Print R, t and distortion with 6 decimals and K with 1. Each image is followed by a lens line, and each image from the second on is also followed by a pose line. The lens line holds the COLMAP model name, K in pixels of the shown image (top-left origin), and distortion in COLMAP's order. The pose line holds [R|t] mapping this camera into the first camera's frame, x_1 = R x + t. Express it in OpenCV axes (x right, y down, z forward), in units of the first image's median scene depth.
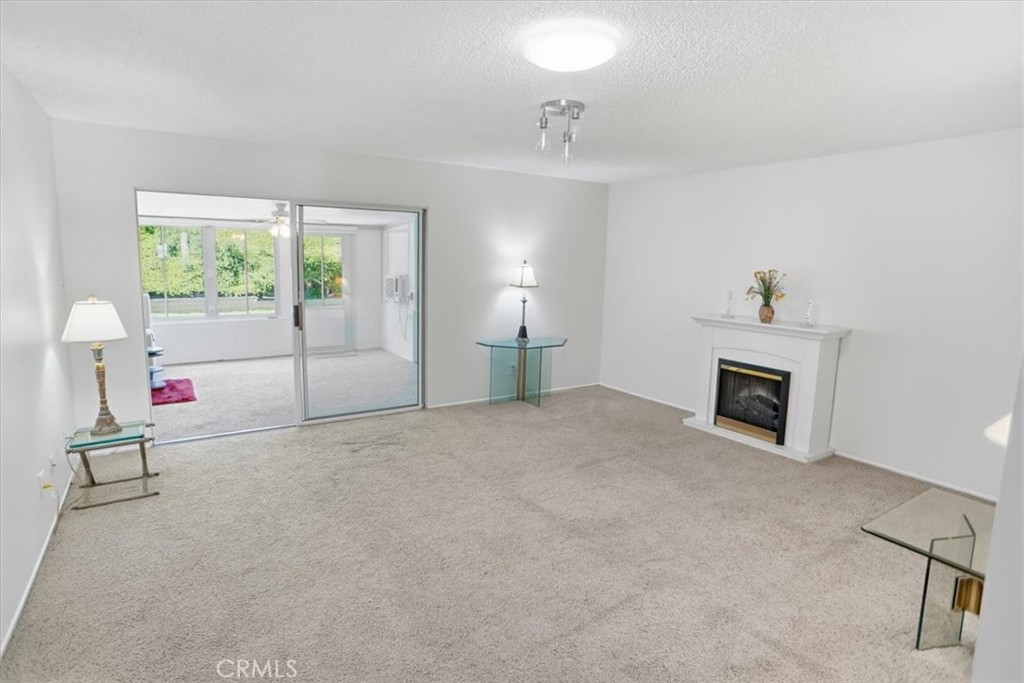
lens RADIAL K [[542.6, 0, 512.0], [0, 542.6, 341.5], [0, 0, 1]] dist [-0.013167, 0.001023]
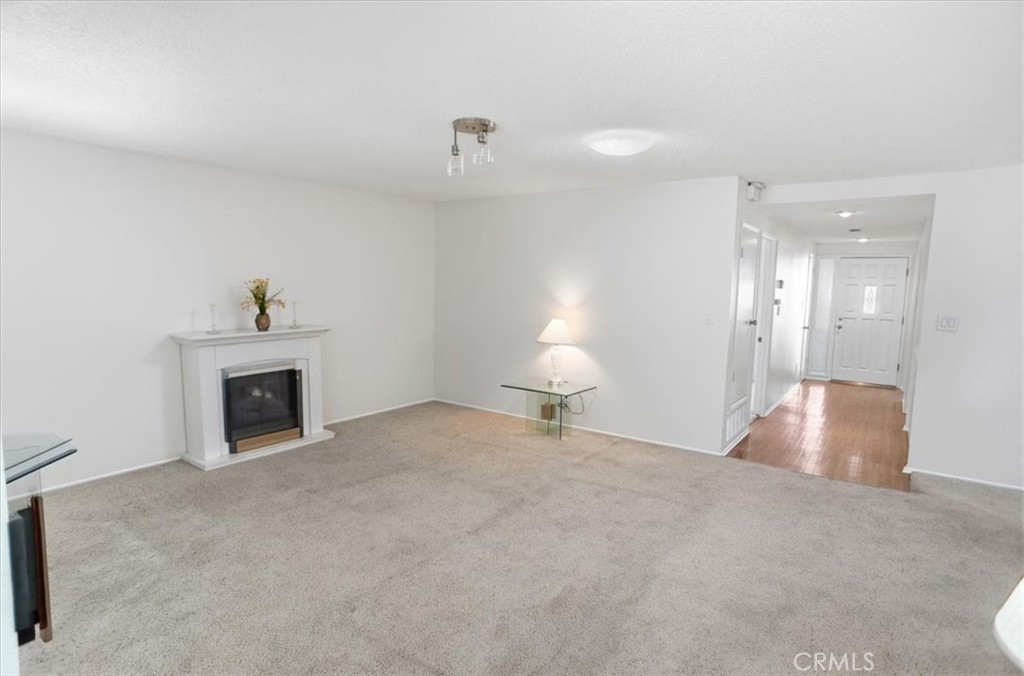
lens RADIAL K [[522.9, 0, 512.0], [0, 522.9, 338.0], [0, 0, 1]] dist [-0.000309, 0.000043]
pose [[-0.320175, -0.128396, 0.938617, -0.571492], [0.123379, 0.976684, 0.175689, -0.130108], [-0.939290, 0.172057, -0.296868, 0.814462]]
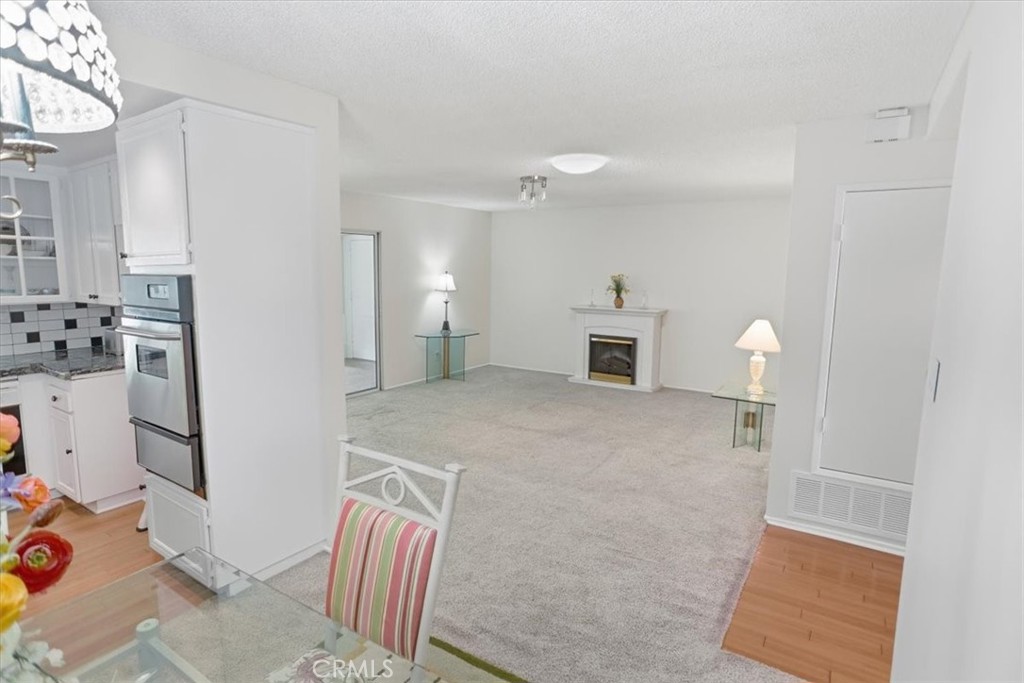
lens RADIAL K [[531.6, 0, 512.0], [0, 531.6, 341.5], [0, 0, 1]] dist [-0.012867, -0.000238]
pose [[0.922448, -0.067916, 0.380101, -0.383740], [0.070052, 0.997509, 0.008229, 0.024952], [-0.379714, 0.019036, 0.924908, -0.285471]]
